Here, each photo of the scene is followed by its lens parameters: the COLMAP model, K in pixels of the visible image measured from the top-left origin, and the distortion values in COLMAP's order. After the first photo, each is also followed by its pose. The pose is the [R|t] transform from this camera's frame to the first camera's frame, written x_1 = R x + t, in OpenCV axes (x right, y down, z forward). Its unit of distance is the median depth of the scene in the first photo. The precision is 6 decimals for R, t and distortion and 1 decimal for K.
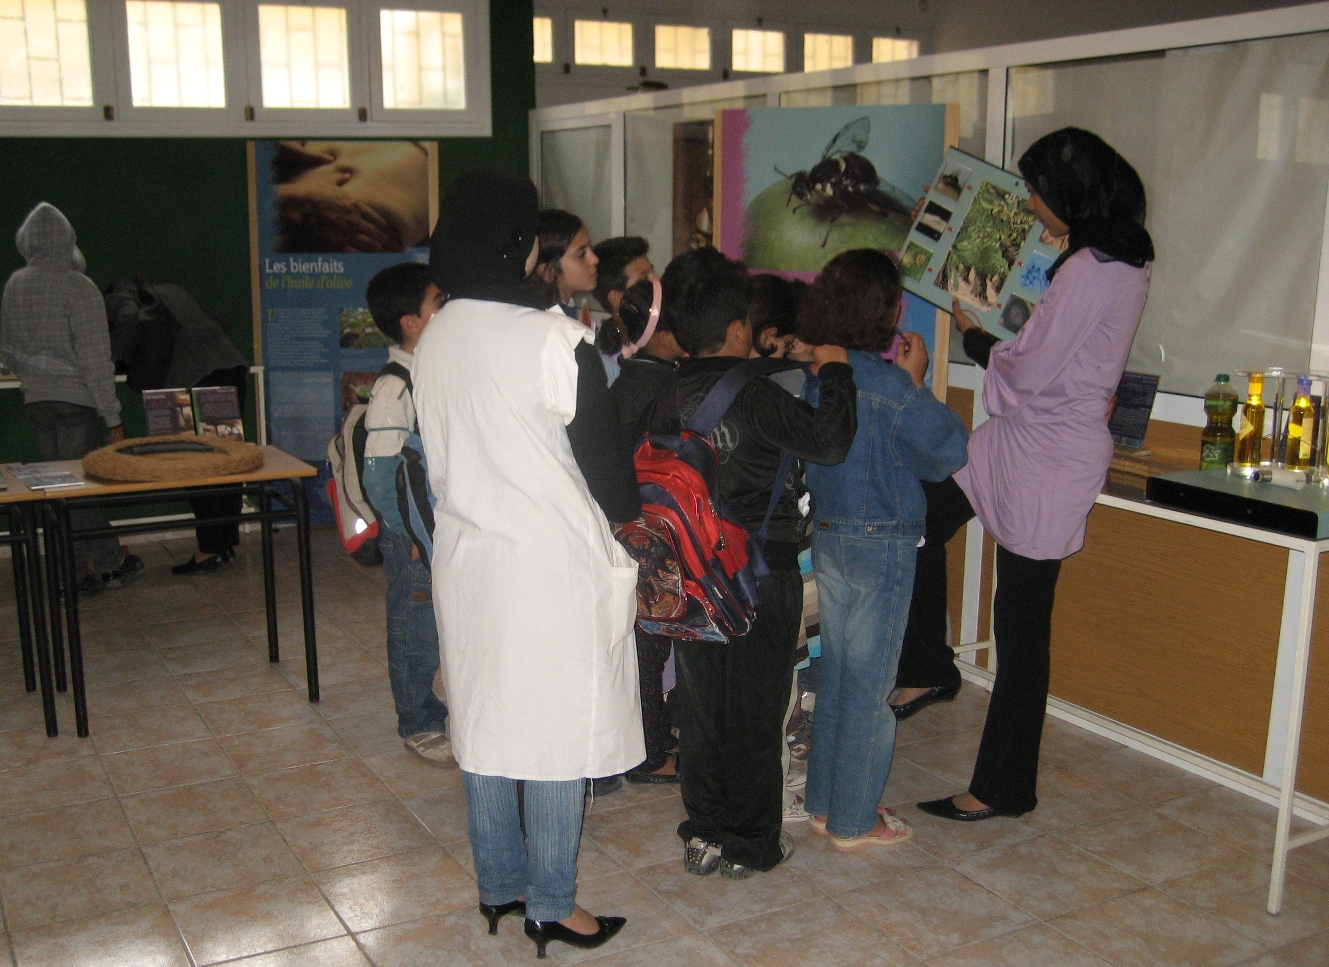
lens RADIAL K [[1384.2, 0, 664.5], [0, 1384.2, 483.5], [0, 0, 1]] dist [-0.007978, 0.007530]
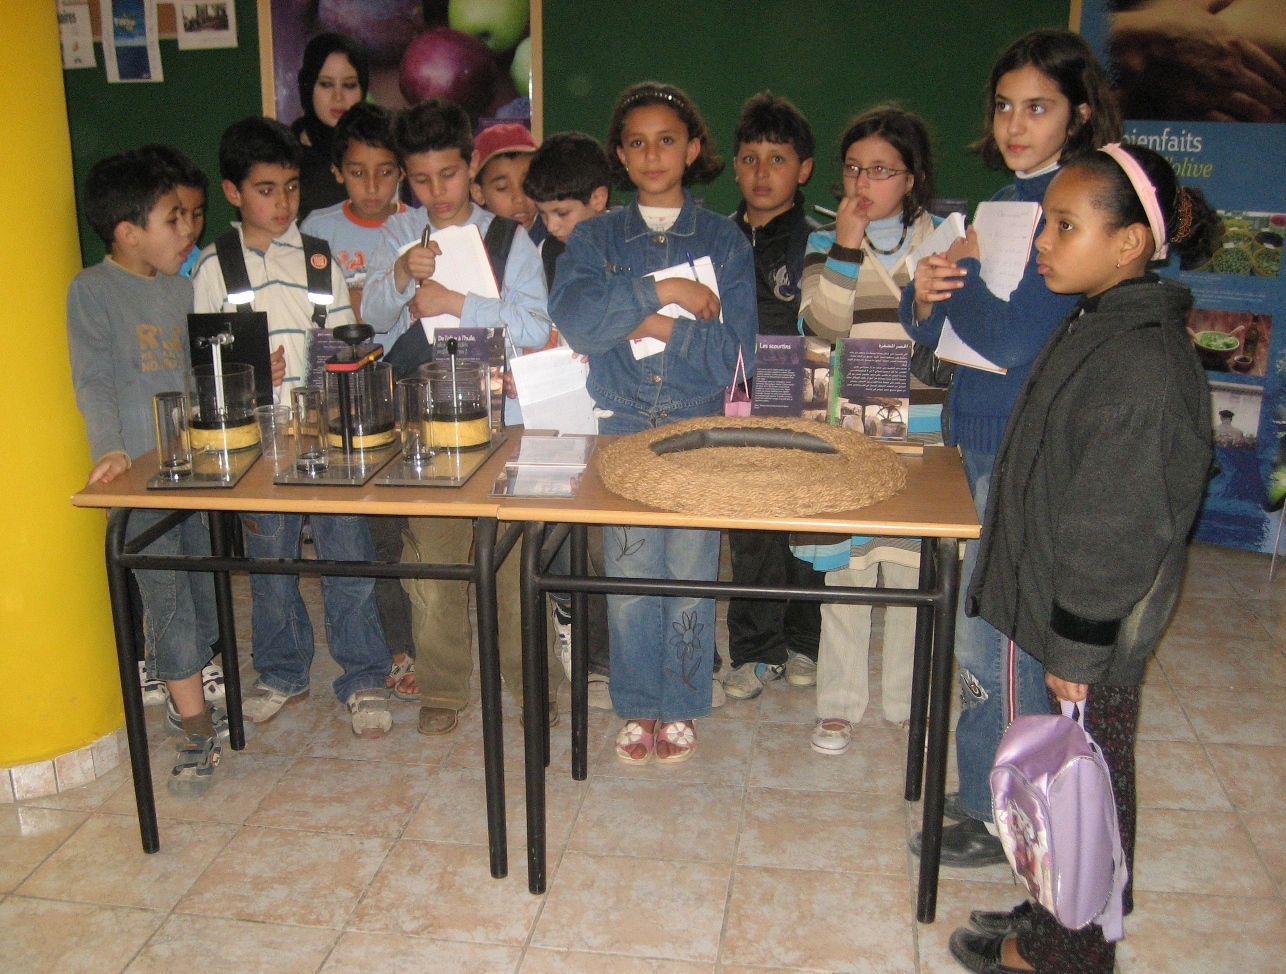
lens RADIAL K [[1388.7, 0, 643.0], [0, 1388.7, 487.0], [0, 0, 1]] dist [-0.067718, 0.045787]
pose [[0.778326, 0.174968, -0.602988, -0.033061], [-0.119214, 0.984098, 0.131675, -0.072040], [0.616439, -0.030601, 0.786808, 0.460089]]
